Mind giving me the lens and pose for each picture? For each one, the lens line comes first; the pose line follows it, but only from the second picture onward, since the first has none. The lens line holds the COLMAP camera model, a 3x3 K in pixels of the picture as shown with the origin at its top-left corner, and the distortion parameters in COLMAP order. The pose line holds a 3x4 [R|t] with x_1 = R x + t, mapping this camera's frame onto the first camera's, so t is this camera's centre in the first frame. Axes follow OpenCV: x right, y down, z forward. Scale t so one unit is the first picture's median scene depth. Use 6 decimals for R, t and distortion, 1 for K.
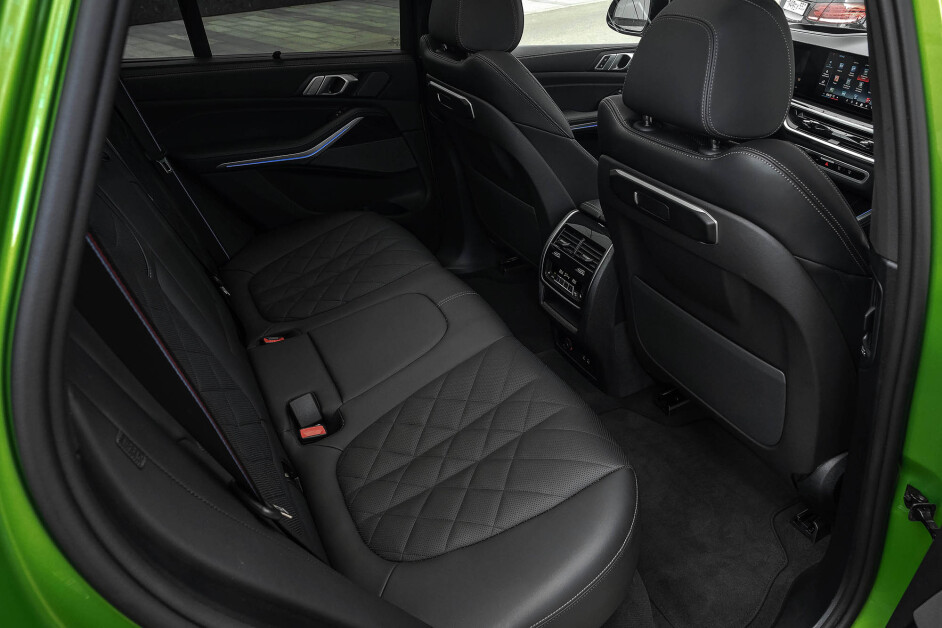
lens RADIAL K [[686.1, 0, 475.0], [0, 686.1, 306.8], [0, 0, 1]] dist [-0.025403, 0.011368]
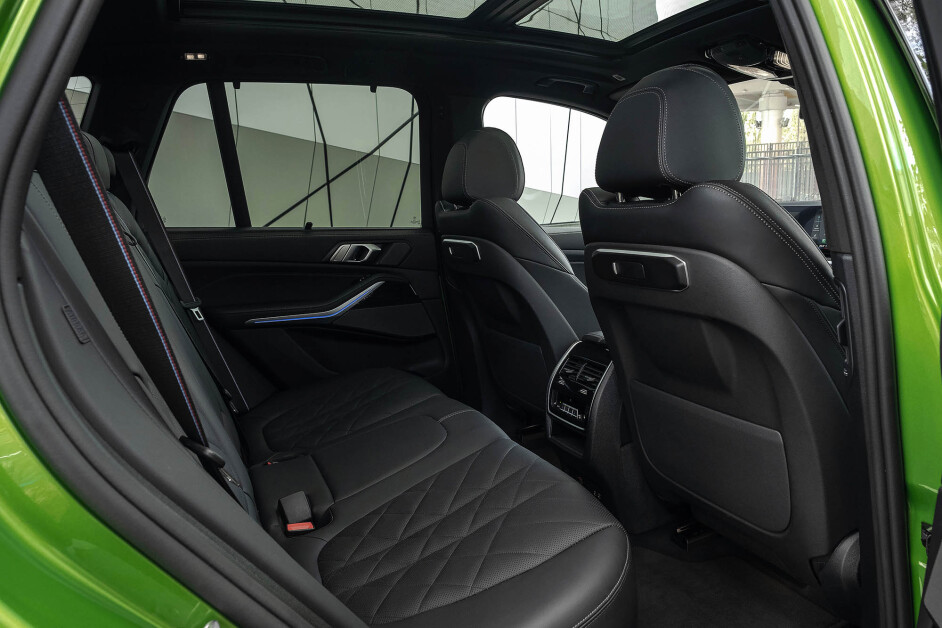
lens RADIAL K [[678.4, 0, 466.9], [0, 678.4, 321.1], [0, 0, 1]] dist [-0.024901, -0.002273]
pose [[0.998020, -0.009943, -0.062106, 0.047564], [-0.009201, 0.953722, -0.300548, 0.151509], [0.062220, 0.300524, 0.951742, 0.015507]]
